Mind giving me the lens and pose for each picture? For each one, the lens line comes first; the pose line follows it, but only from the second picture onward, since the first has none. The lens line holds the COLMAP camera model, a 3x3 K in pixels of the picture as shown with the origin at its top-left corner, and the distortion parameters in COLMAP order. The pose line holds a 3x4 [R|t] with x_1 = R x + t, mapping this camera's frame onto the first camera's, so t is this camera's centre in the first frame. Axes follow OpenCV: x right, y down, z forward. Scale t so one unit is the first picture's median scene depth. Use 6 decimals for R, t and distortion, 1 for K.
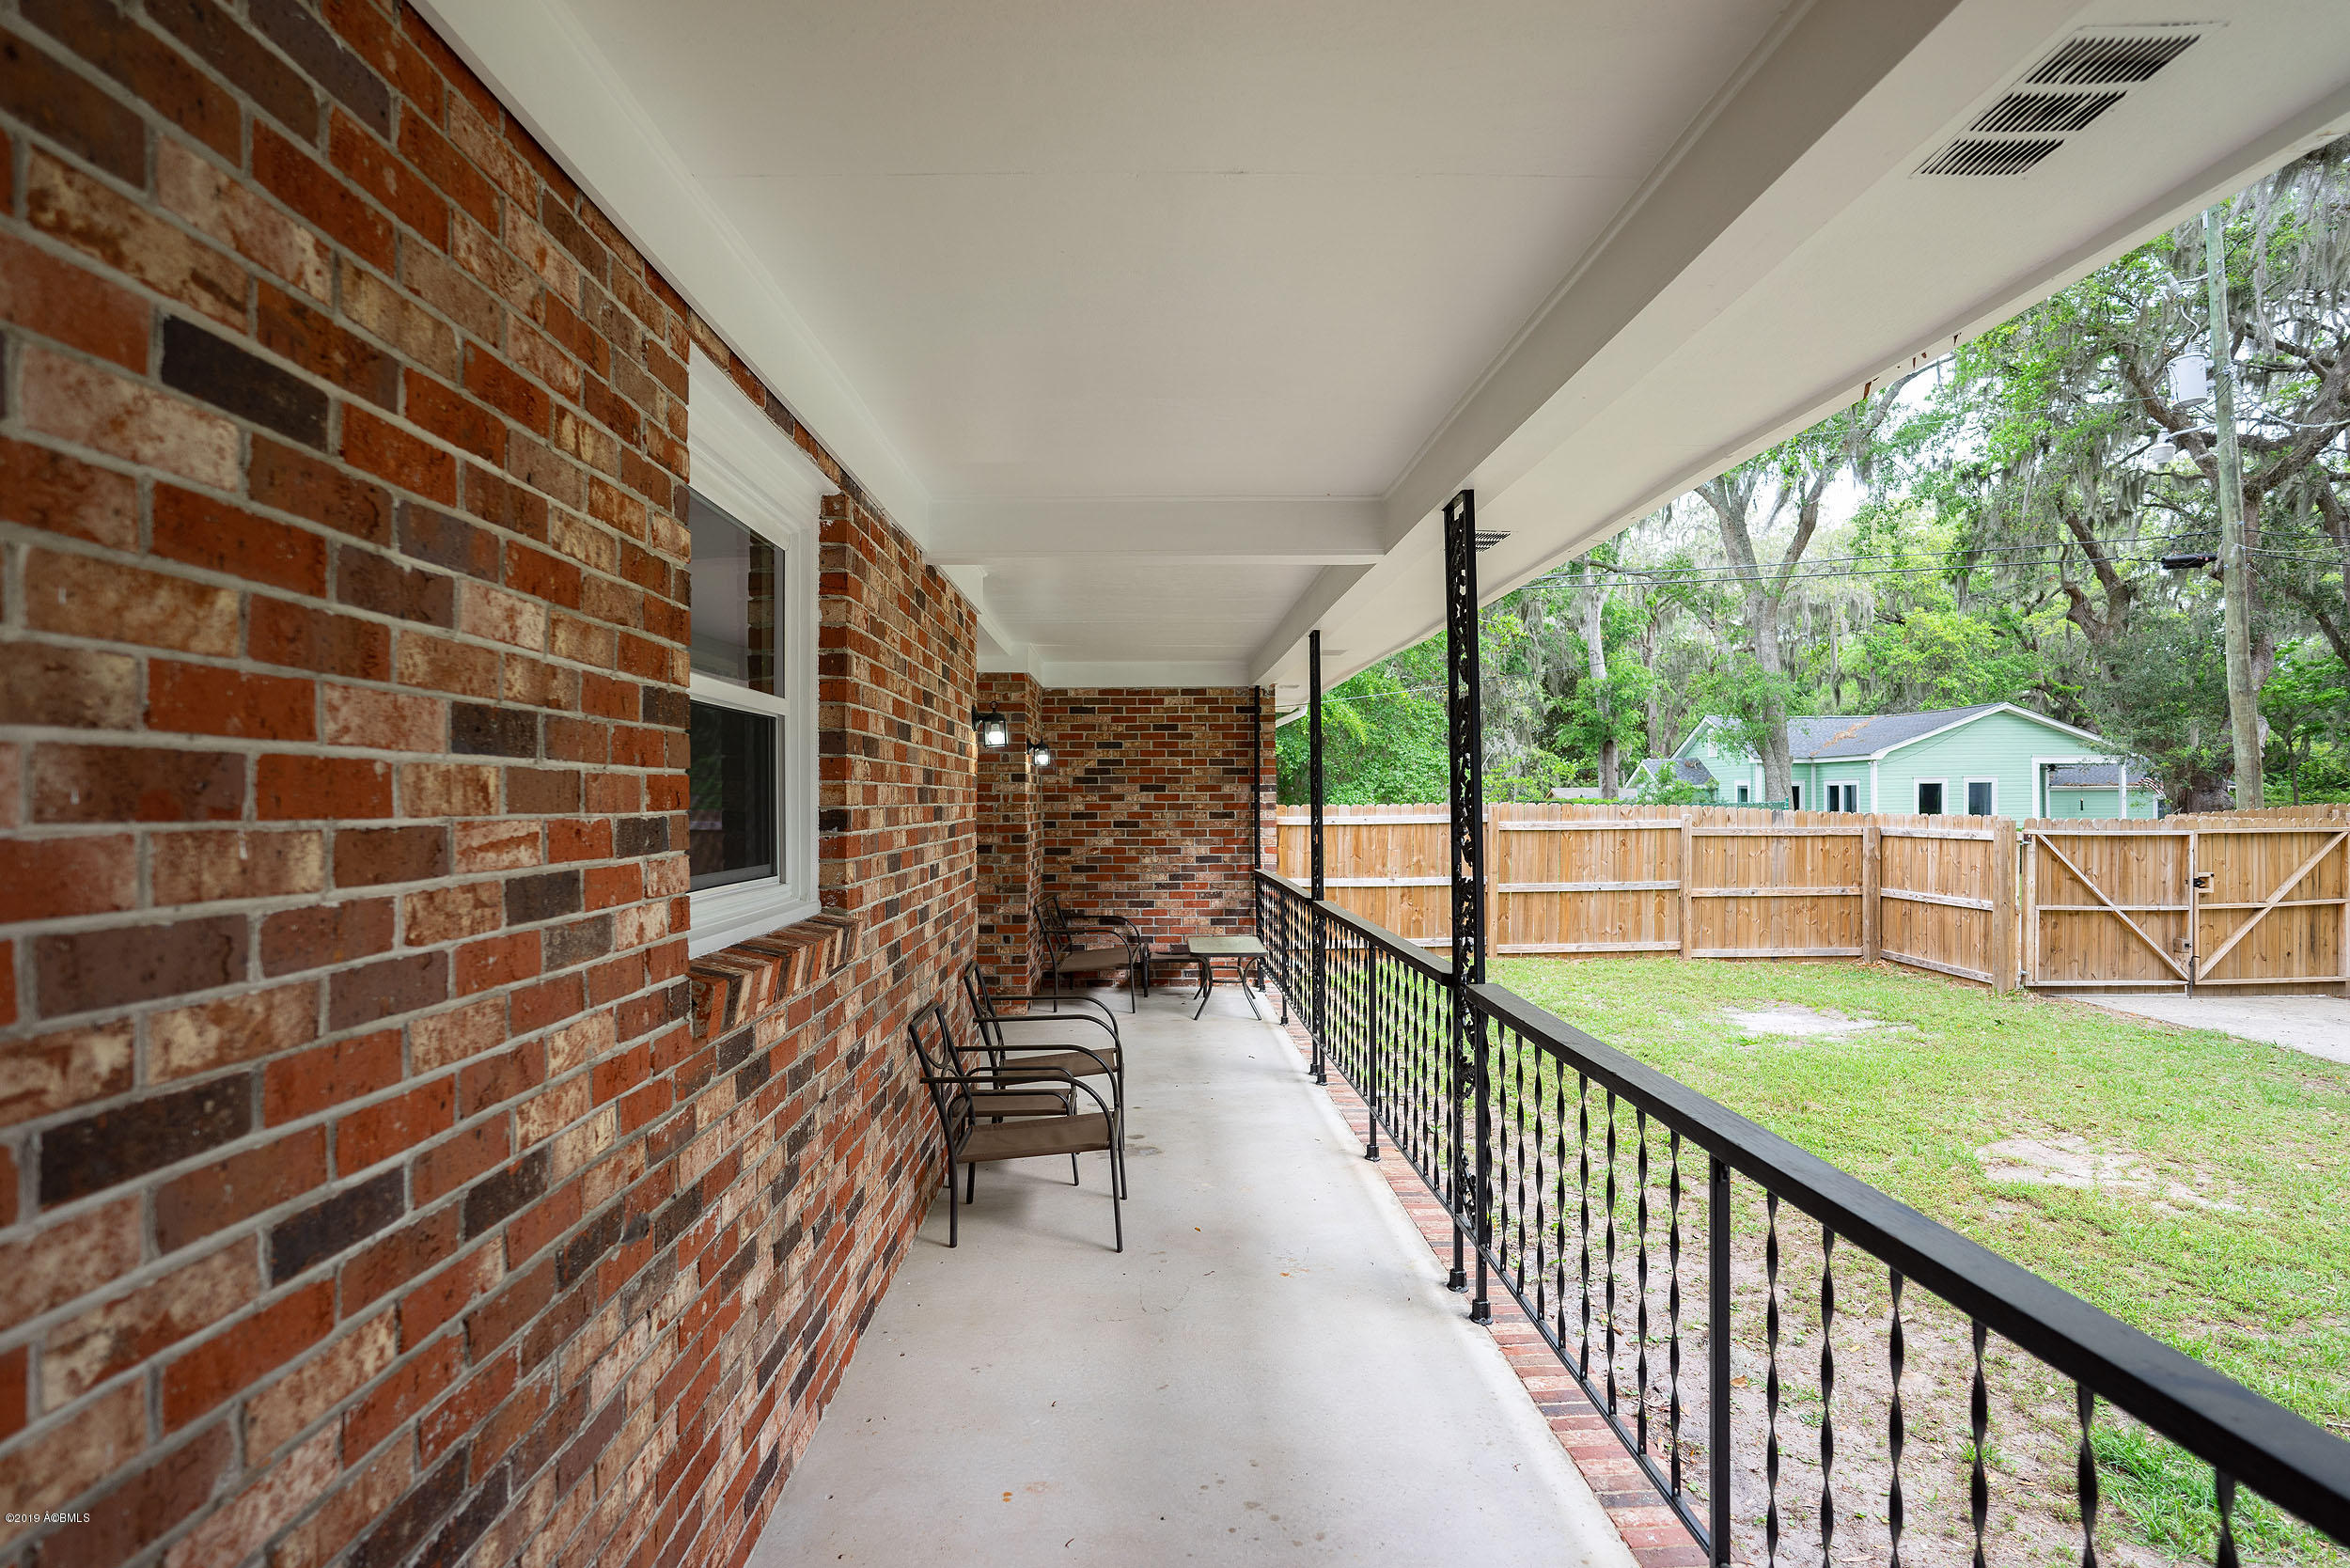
lens RADIAL K [[1266.4, 0, 1171.7], [0, 1266.4, 789.3], [0, 0, 1]] dist [-0.034016, 0.010619]
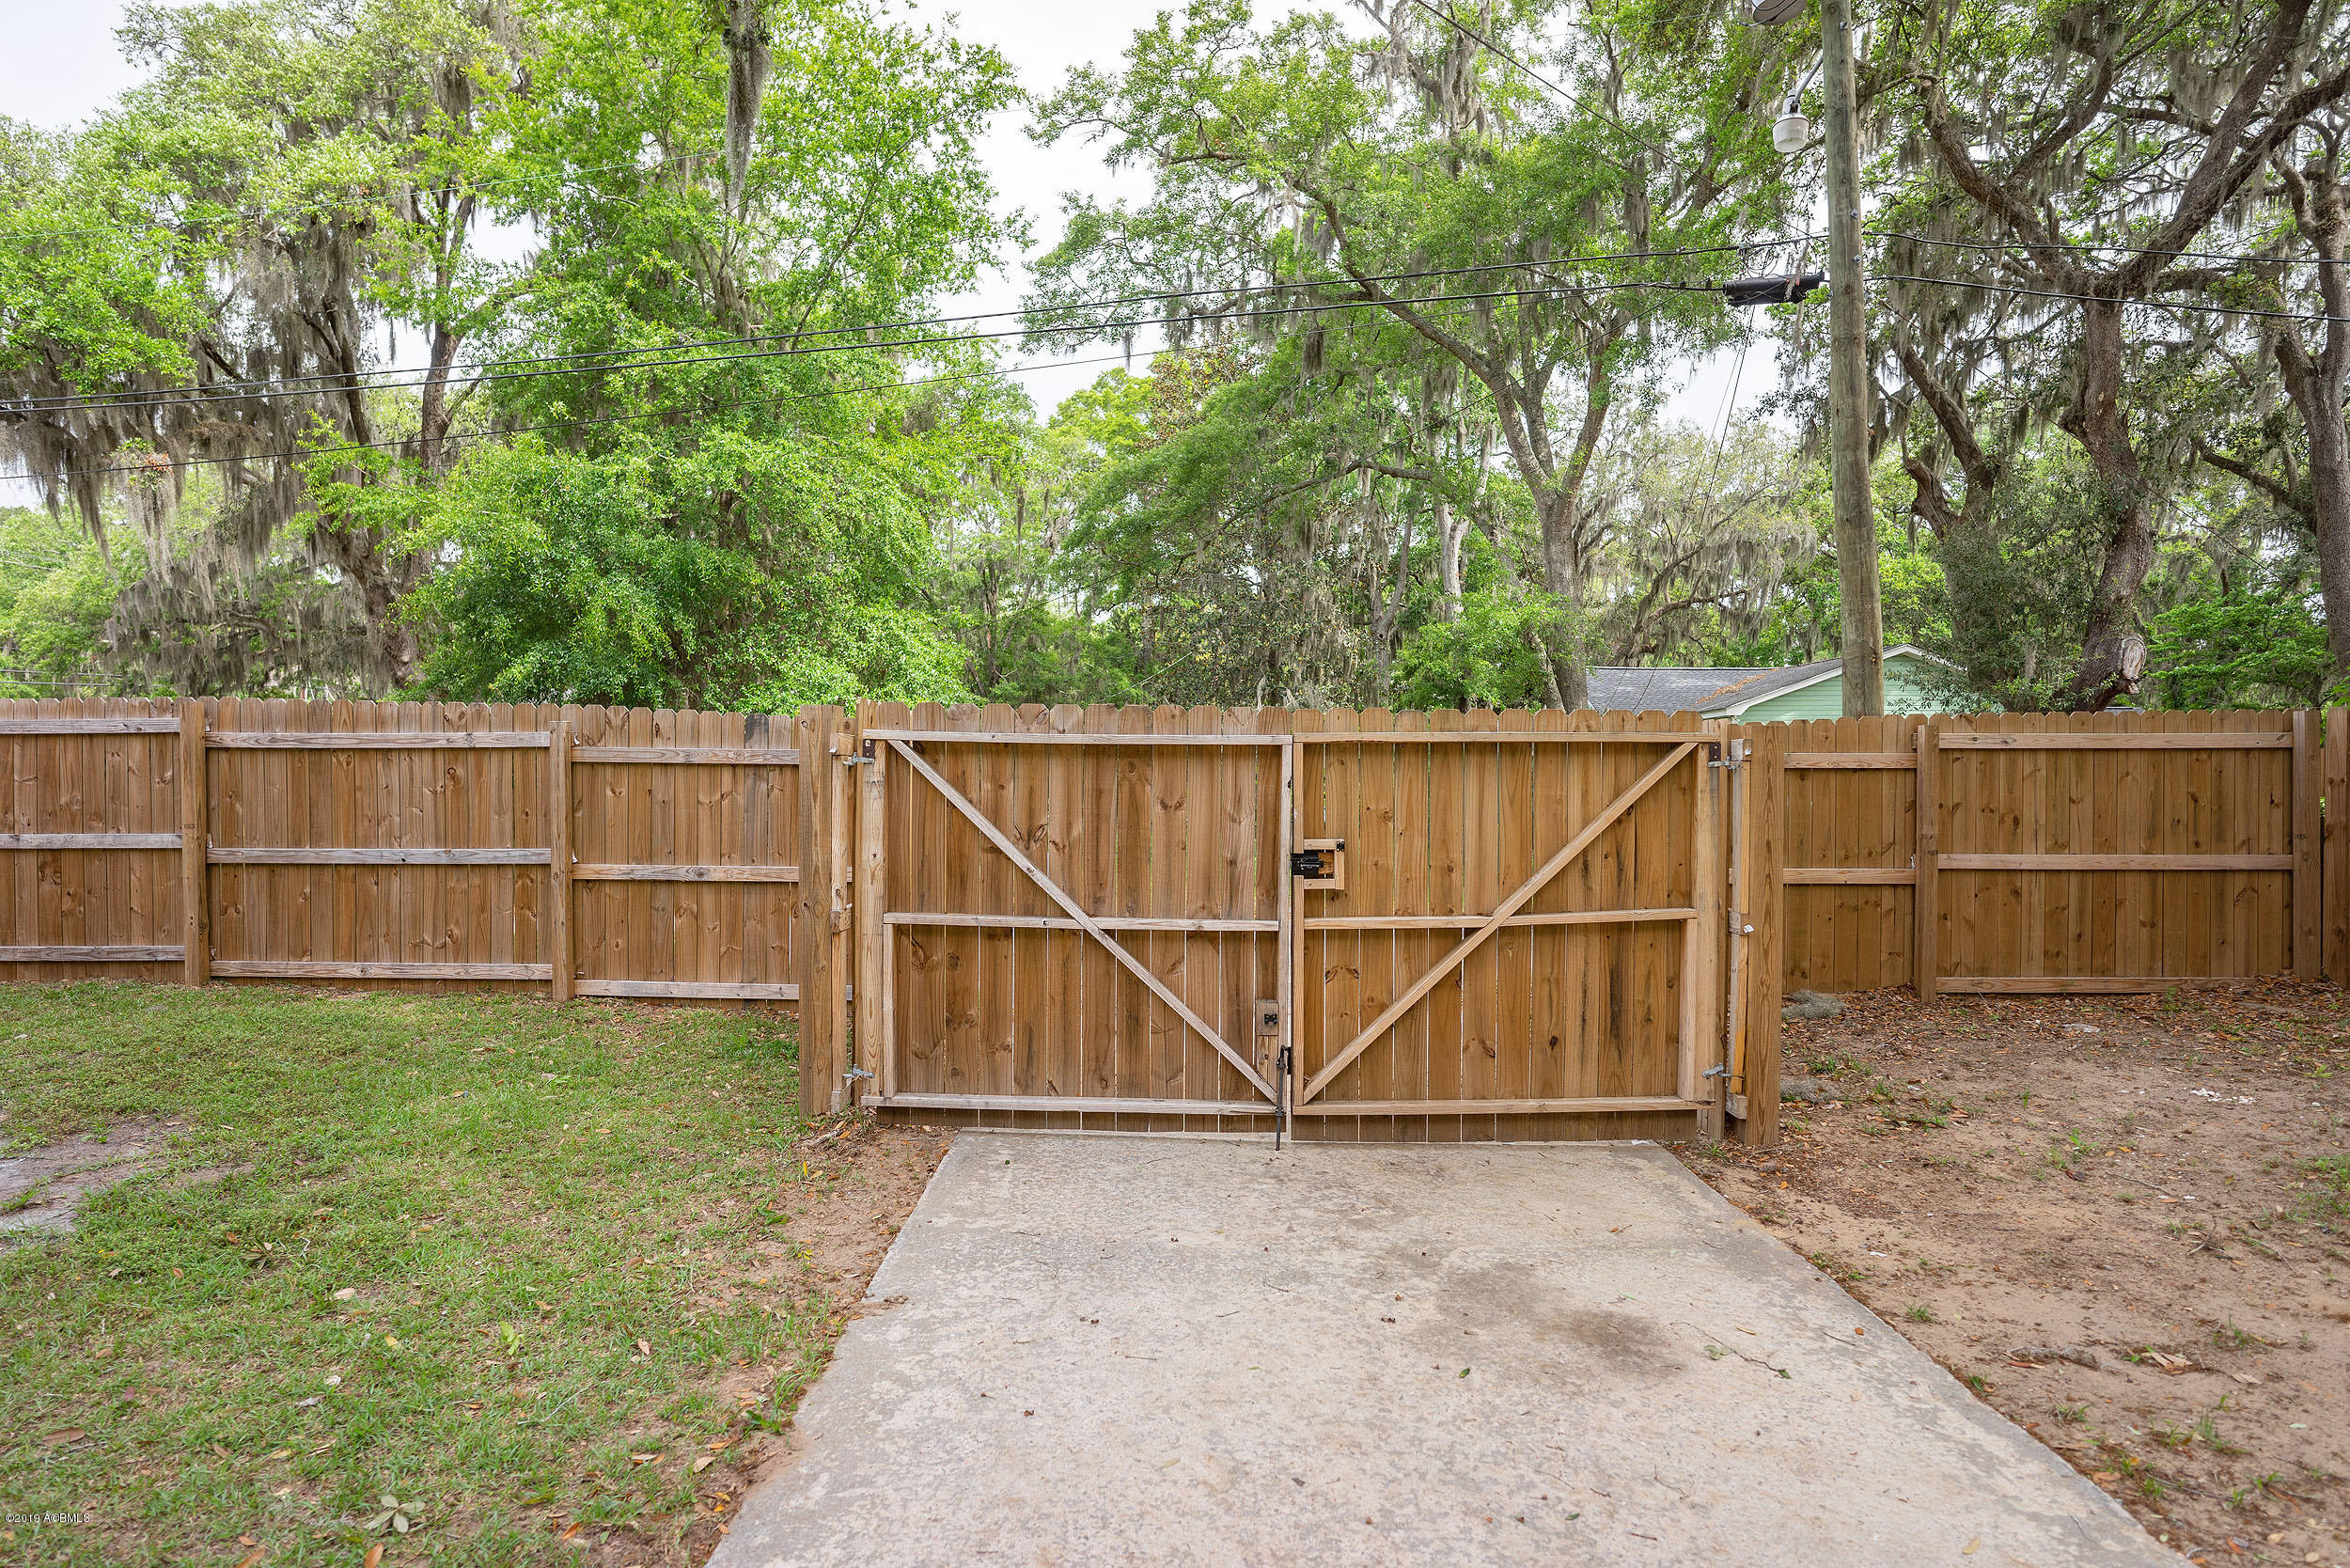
lens RADIAL K [[1266.4, 0, 1176.0], [0, 1266.4, 793.6], [0, 0, 1]] dist [-0.034016, 0.010619]
pose [[0.998384, 0.010217, -0.055904, 0.689378], [-0.009166, 0.999777, 0.019012, 0.038078], [0.056085, -0.018469, 0.998255, 0.501909]]
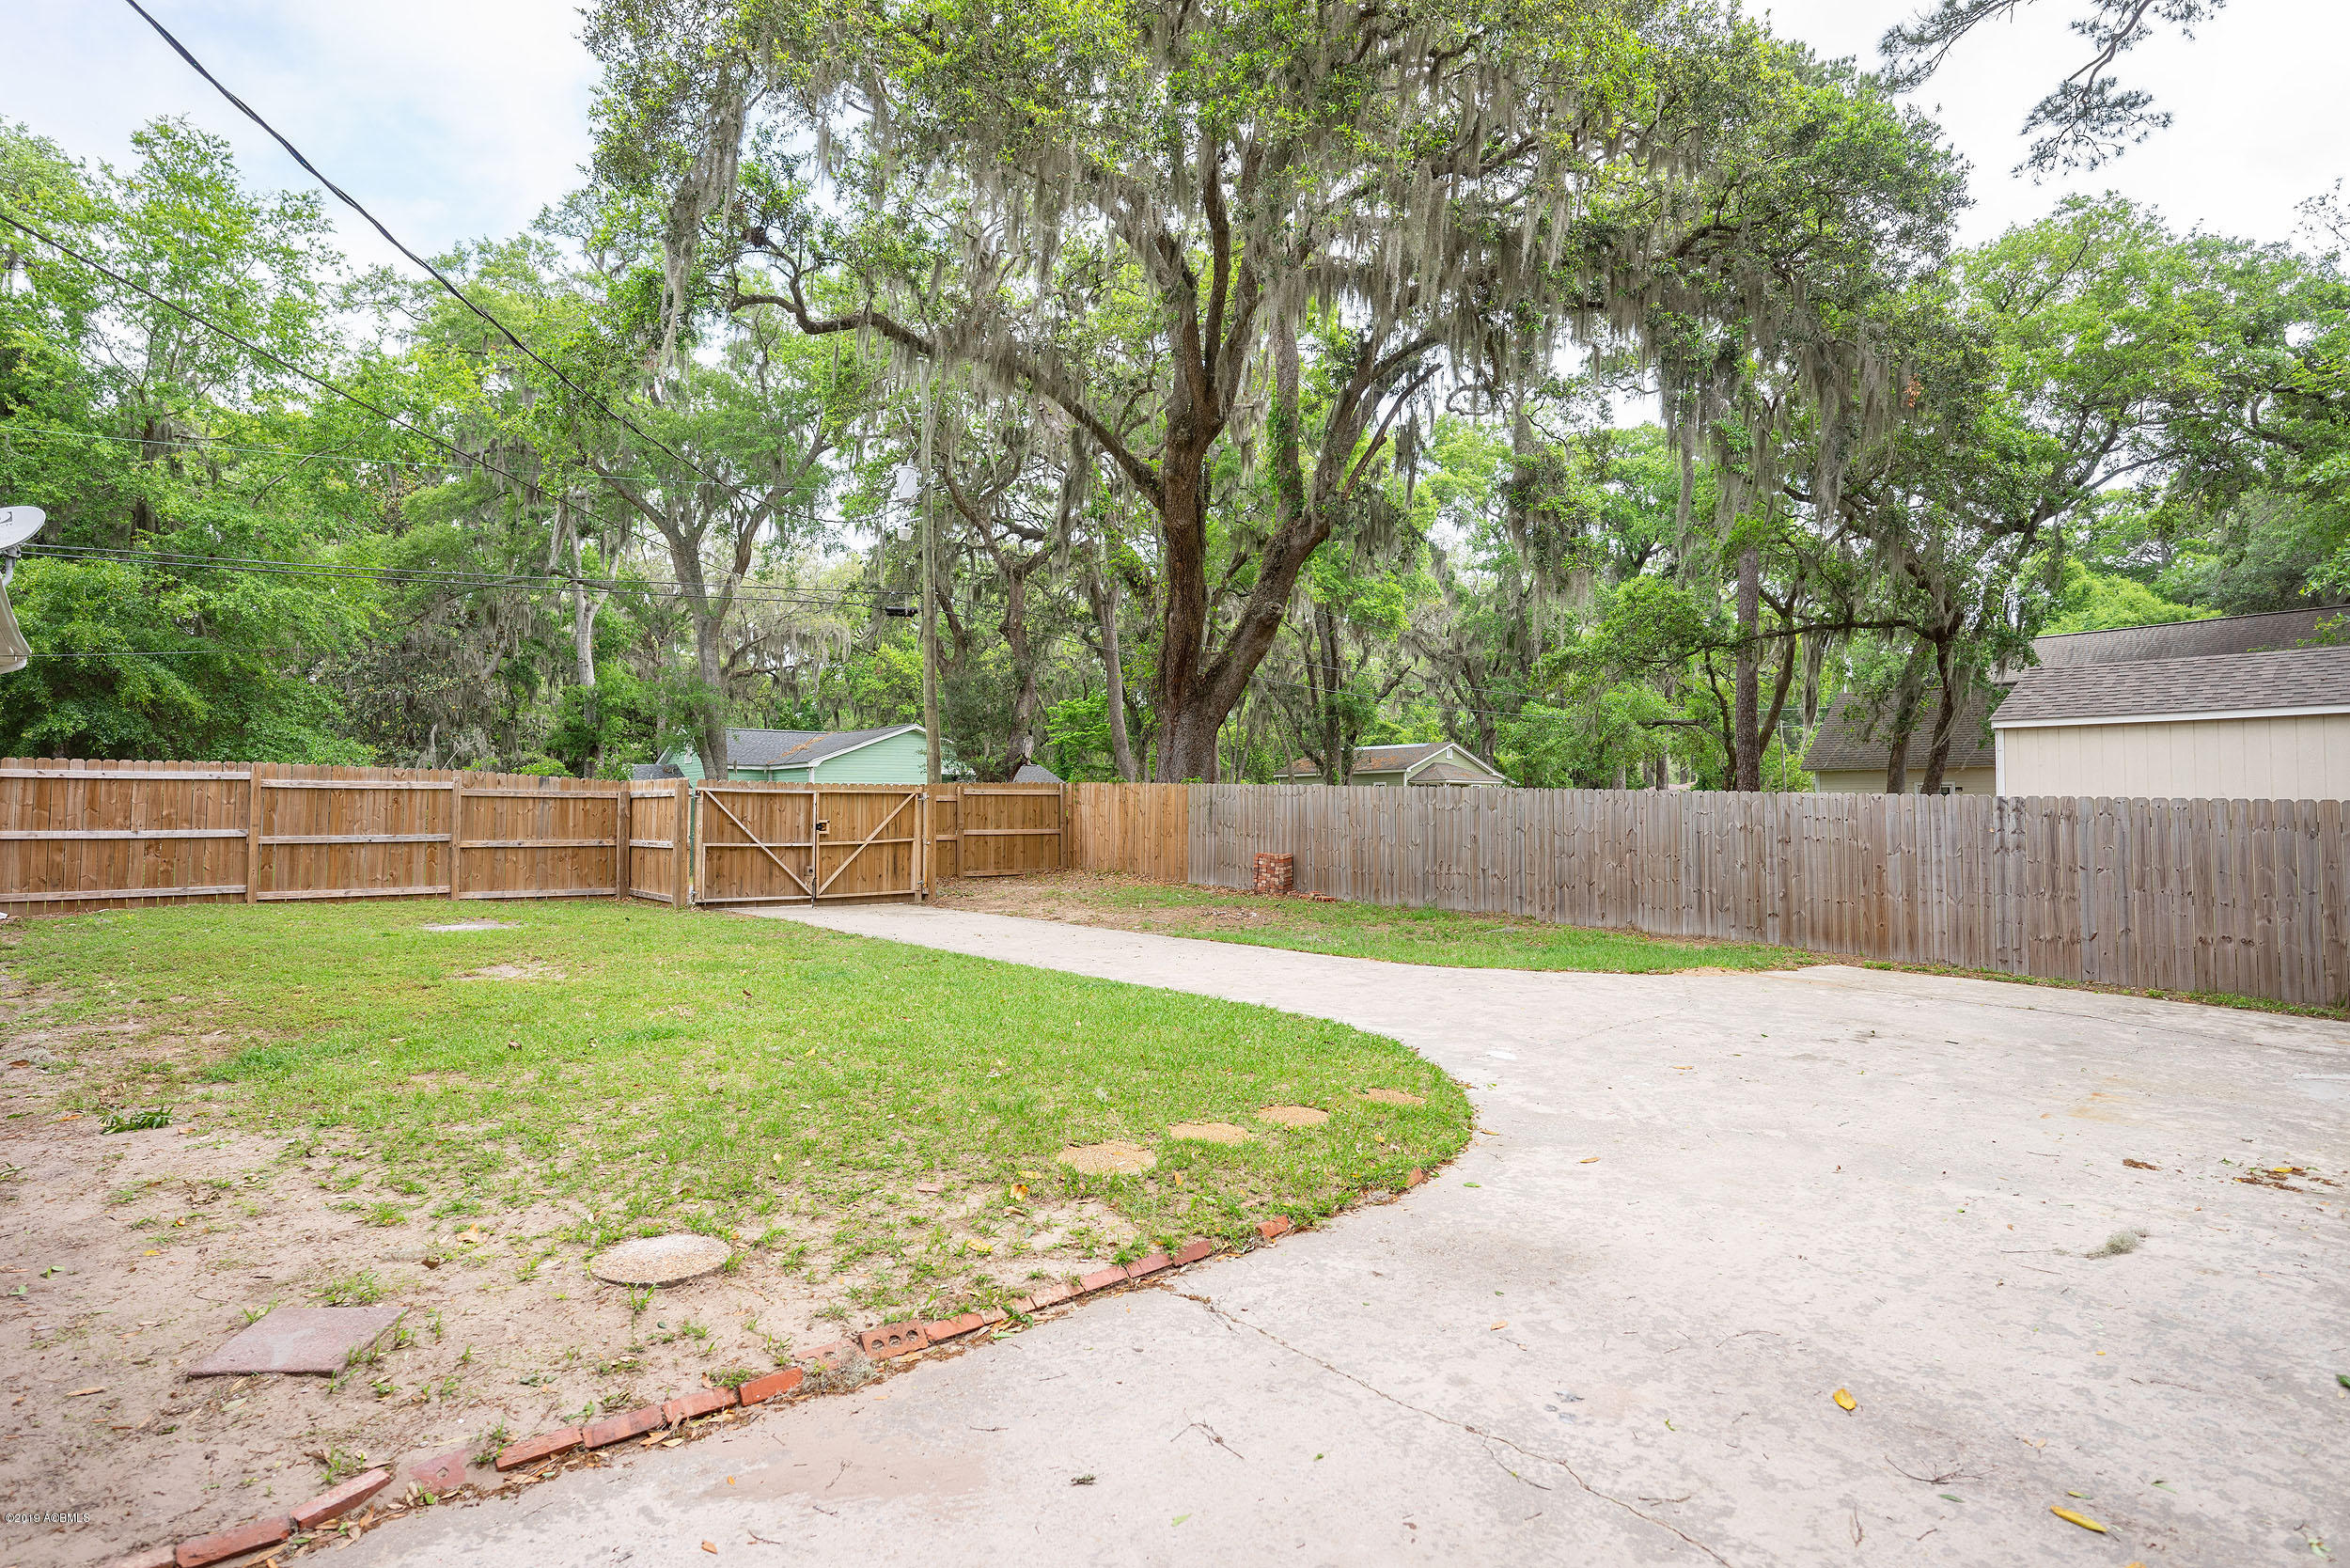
lens RADIAL K [[1266.4, 0, 1164.8], [0, 1266.4, 778.8], [0, 0, 1]] dist [-0.034016, 0.010619]
pose [[0.772682, 0.023640, 0.634352, 0.176418], [-0.007309, 0.999571, -0.028348, 0.049544], [-0.634751, 0.017267, 0.772524, -0.327096]]
